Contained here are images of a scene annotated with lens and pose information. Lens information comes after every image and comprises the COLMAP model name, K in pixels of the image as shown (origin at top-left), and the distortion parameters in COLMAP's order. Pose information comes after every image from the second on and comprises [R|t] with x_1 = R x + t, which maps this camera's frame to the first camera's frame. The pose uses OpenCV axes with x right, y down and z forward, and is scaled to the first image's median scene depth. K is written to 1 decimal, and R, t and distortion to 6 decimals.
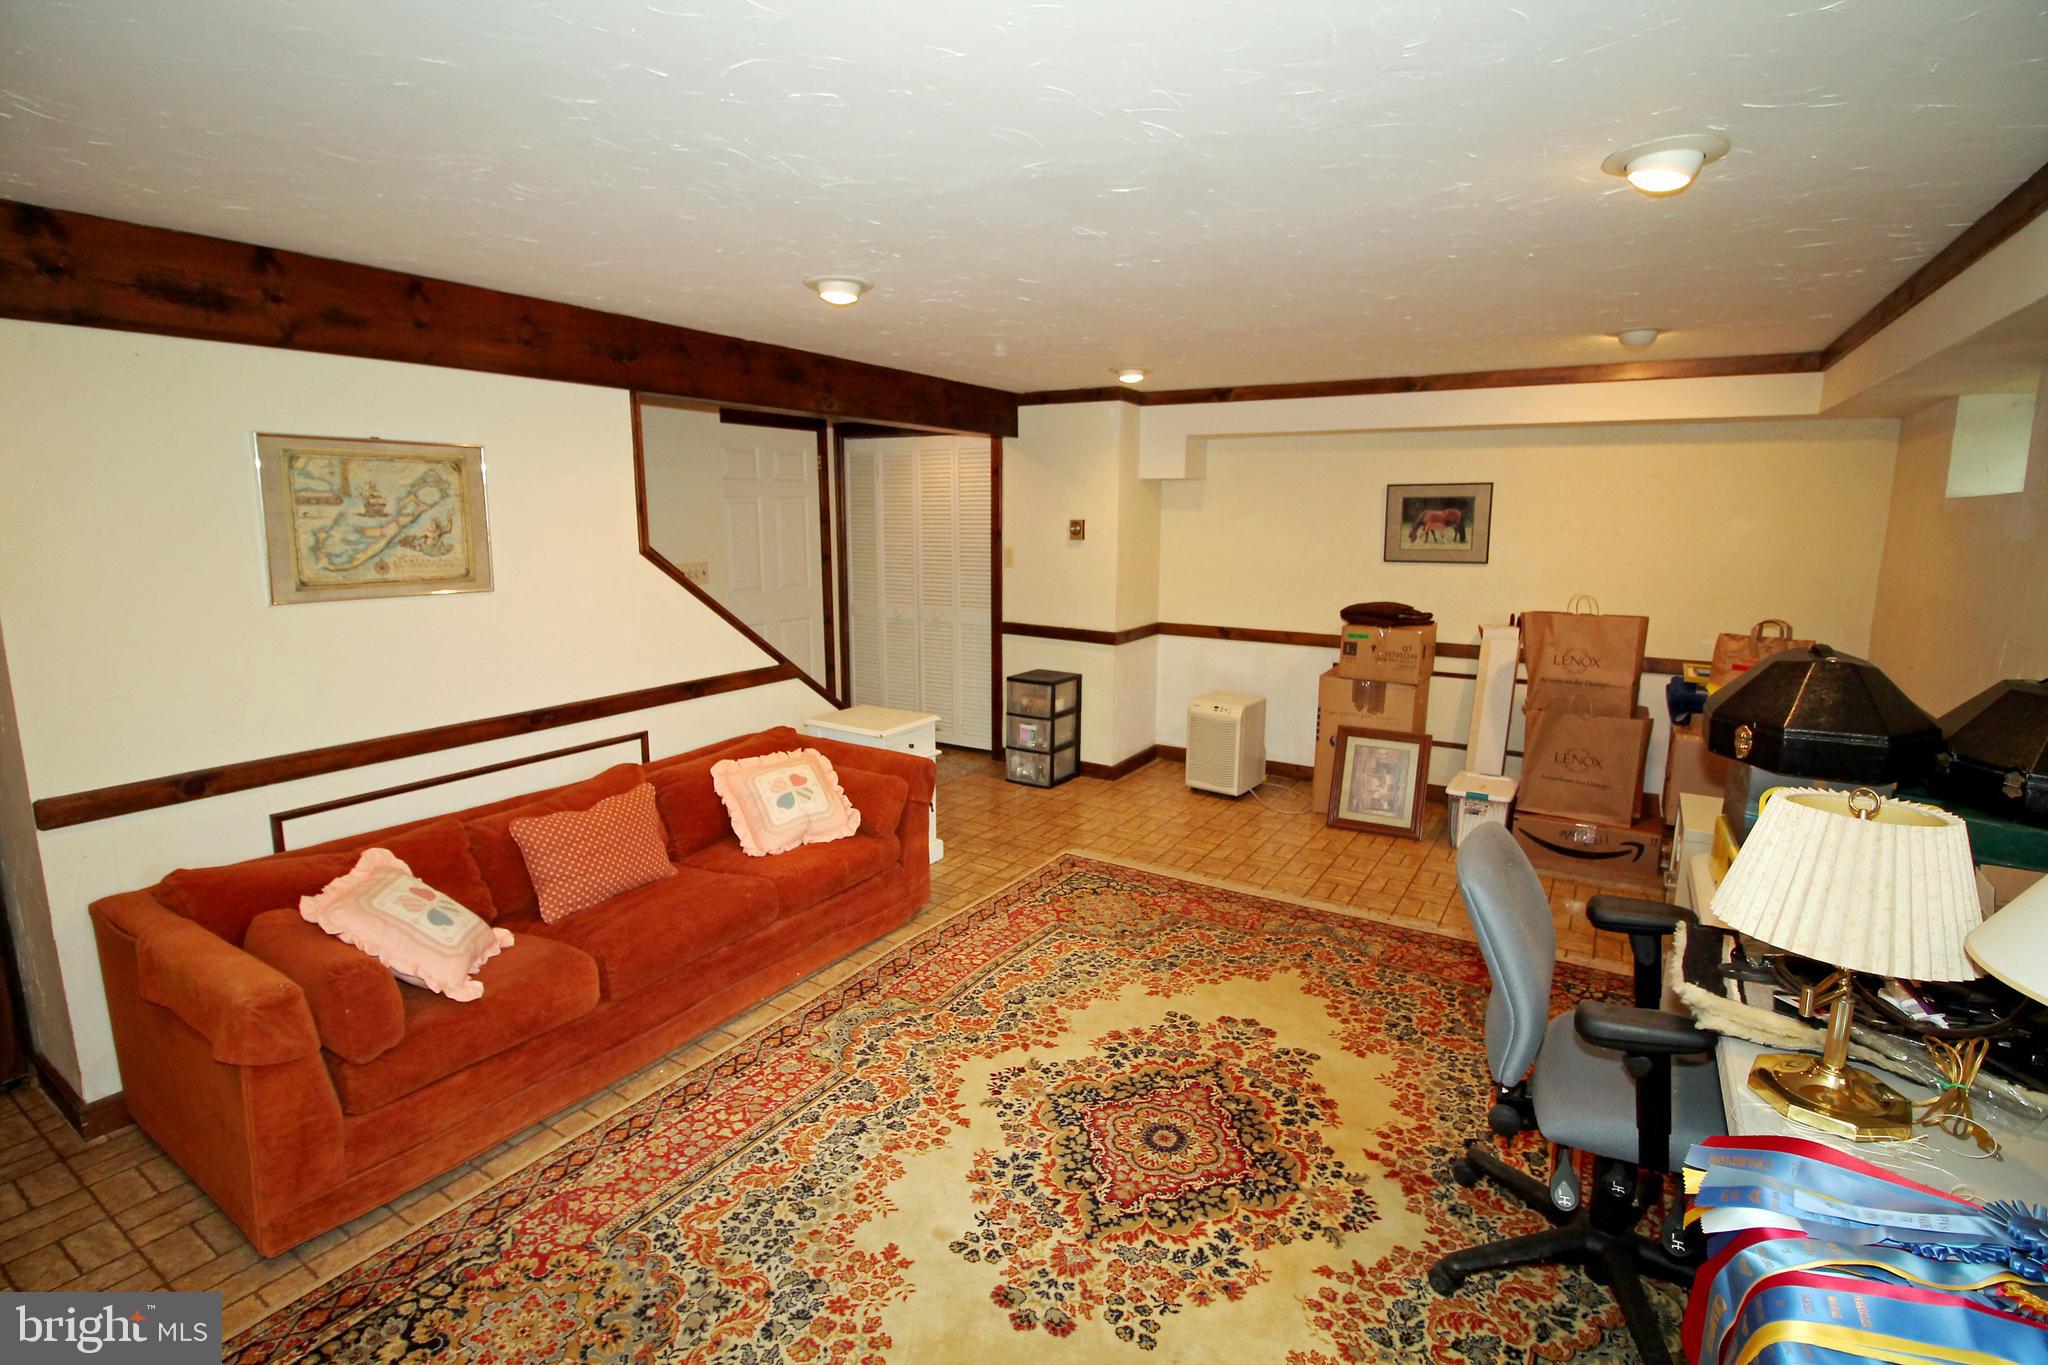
lens RADIAL K [[948.3, 0, 1019.9], [0, 948.3, 672.6], [0, 0, 1]] dist [0.000041, -0.011878]
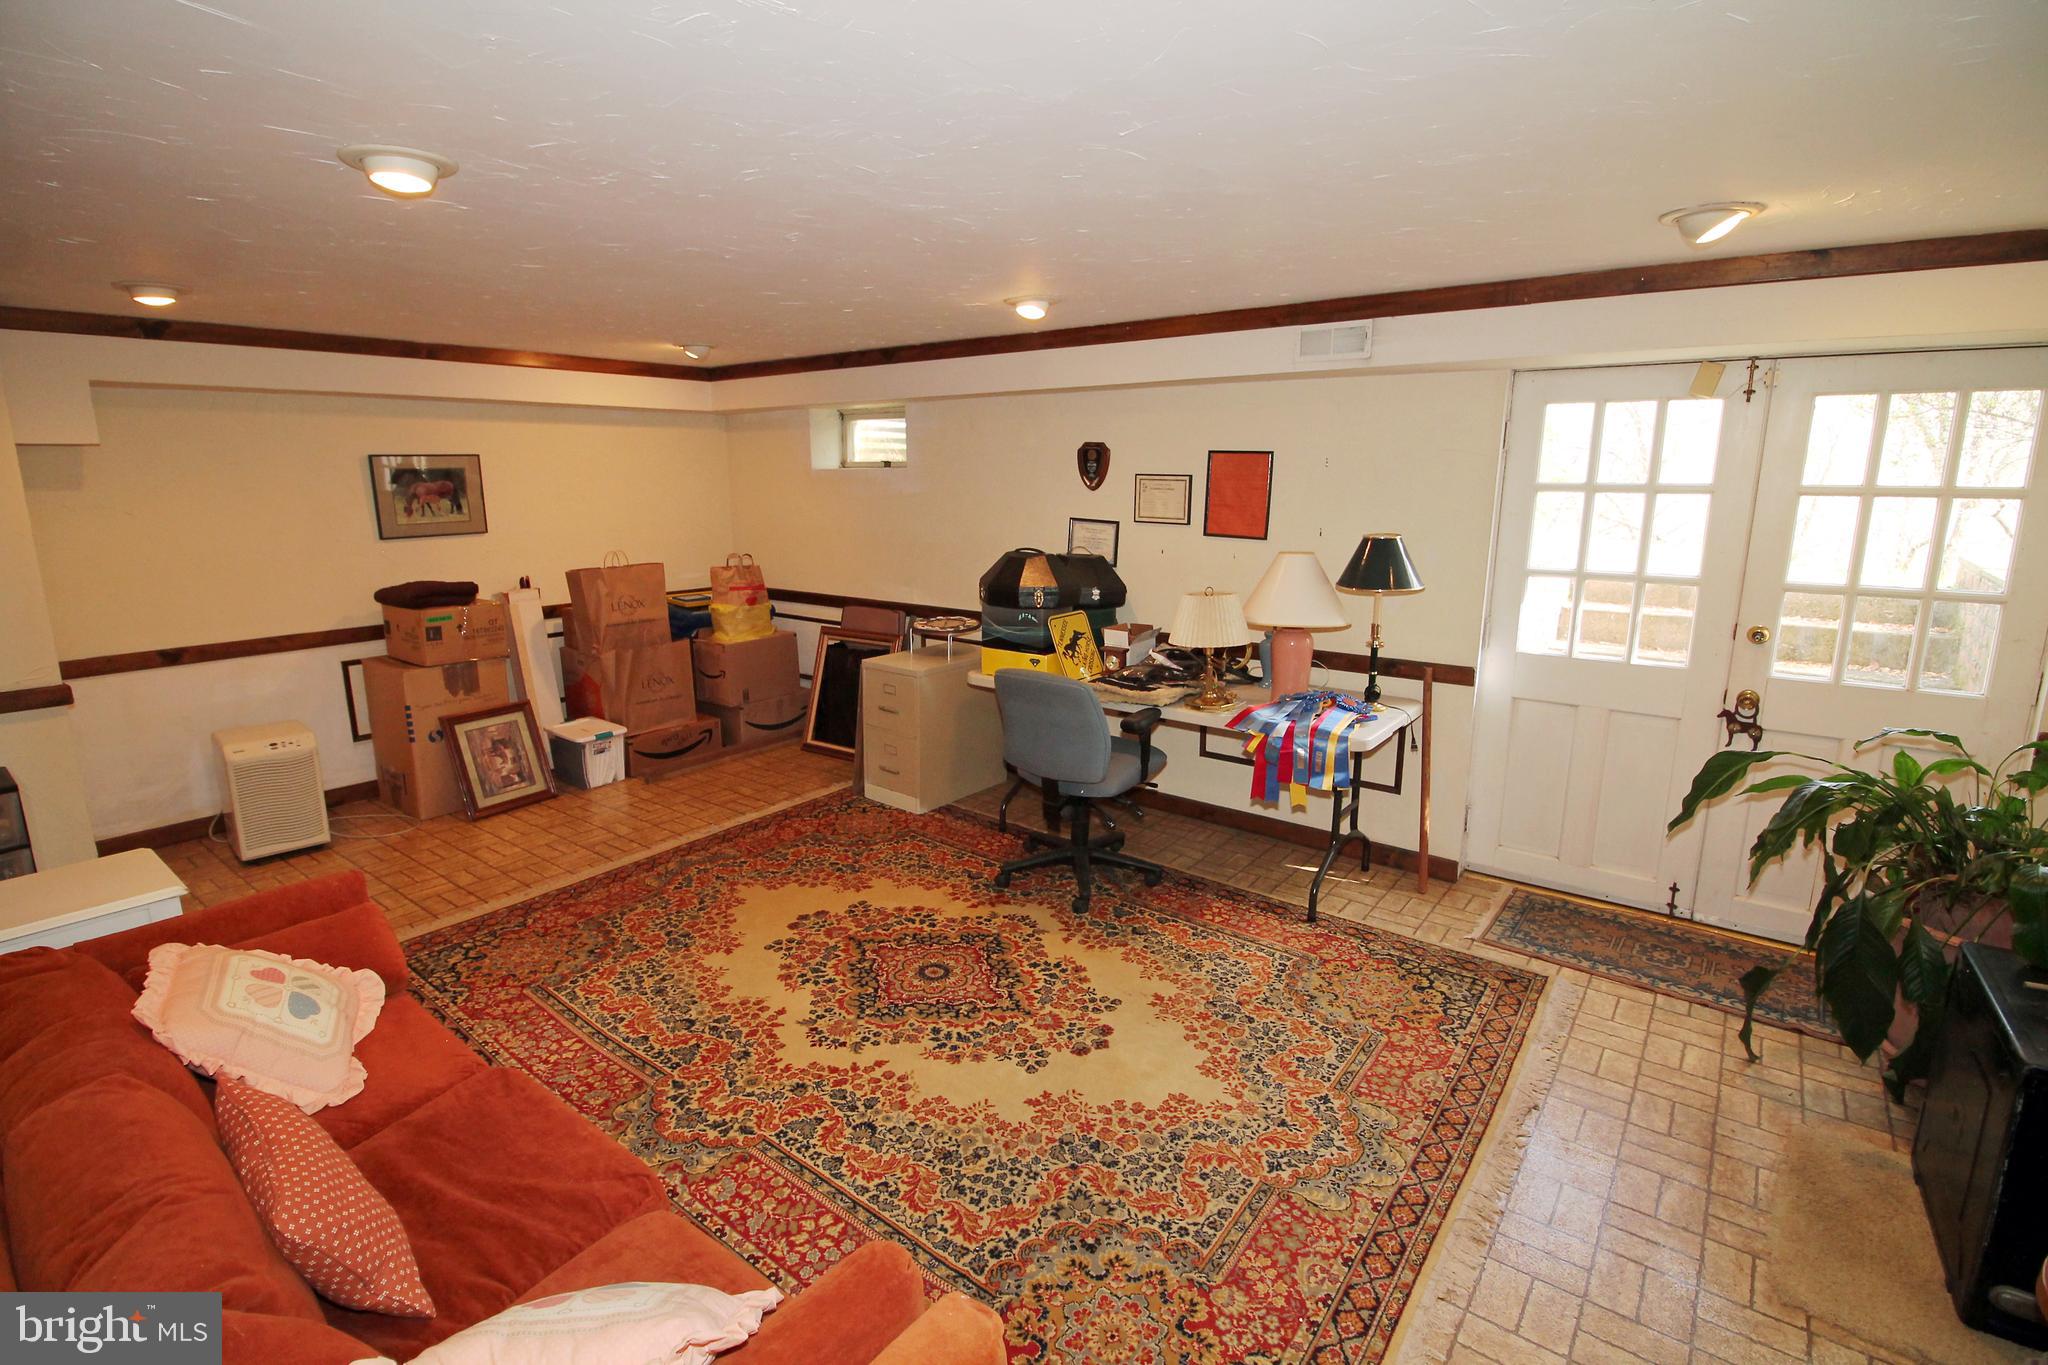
lens RADIAL K [[948.3, 0, 1019.9], [0, 948.3, 672.6], [0, 0, 1]] dist [0.000041, -0.011878]
pose [[0.106759, -0.214253, 0.970927, -0.733978], [0.171759, 0.965801, 0.194236, -0.103149], [-0.979337, 0.146029, 0.139908, 0.460171]]
